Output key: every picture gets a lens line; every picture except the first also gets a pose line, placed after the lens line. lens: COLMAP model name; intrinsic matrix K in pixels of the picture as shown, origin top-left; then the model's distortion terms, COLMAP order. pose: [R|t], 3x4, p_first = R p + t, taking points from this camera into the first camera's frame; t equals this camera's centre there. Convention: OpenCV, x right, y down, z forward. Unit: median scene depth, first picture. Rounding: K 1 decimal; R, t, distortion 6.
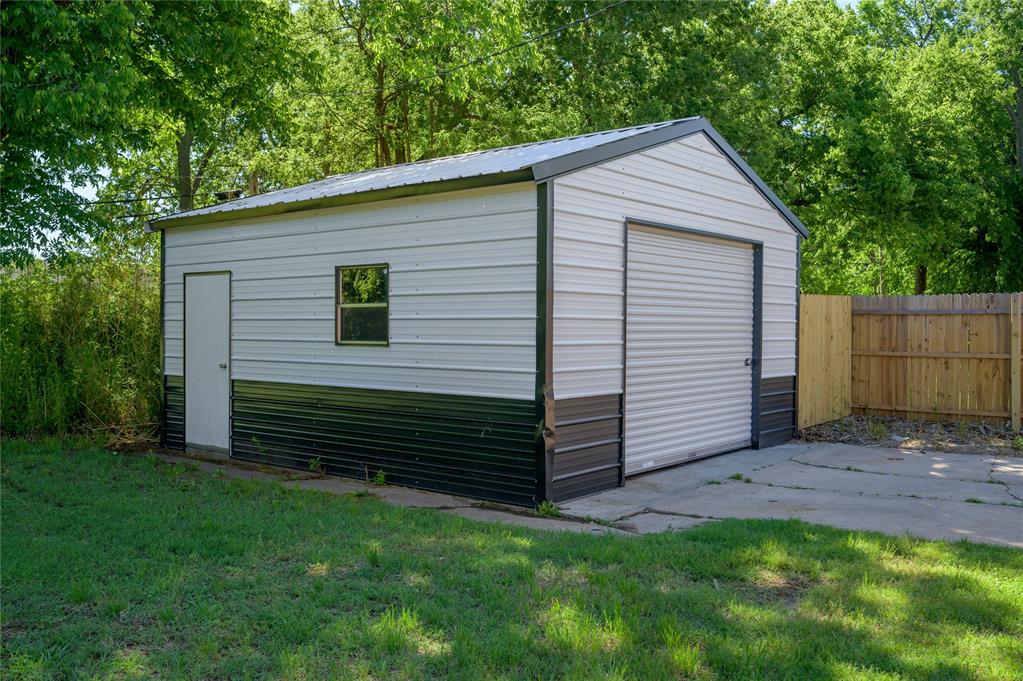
lens RADIAL K [[929.3, 0, 511.5], [0, 929.3, 340.5], [0, 0, 1]] dist [-0.002938, -0.003279]
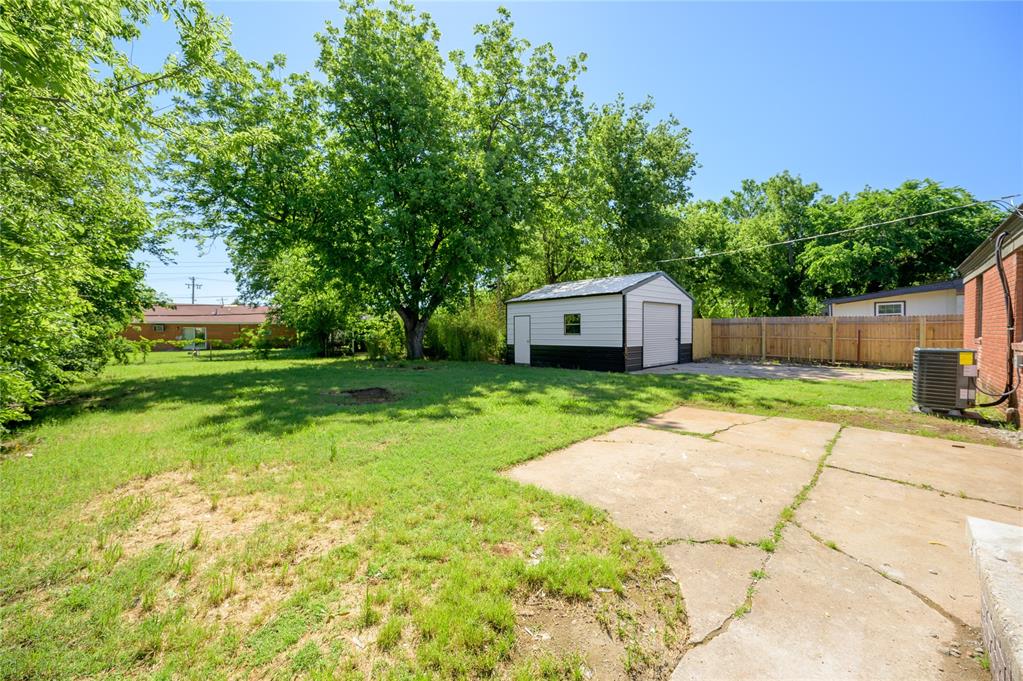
lens RADIAL K [[406.9, 0, 514.3], [0, 406.9, 333.1], [0, 0, 1]] dist [0.000100, -0.000255]
pose [[0.990905, -0.008423, -0.134303, -0.142167], [0.007674, 0.999952, -0.006097, 0.006351], [0.134348, 0.005010, 0.990922, -0.587411]]
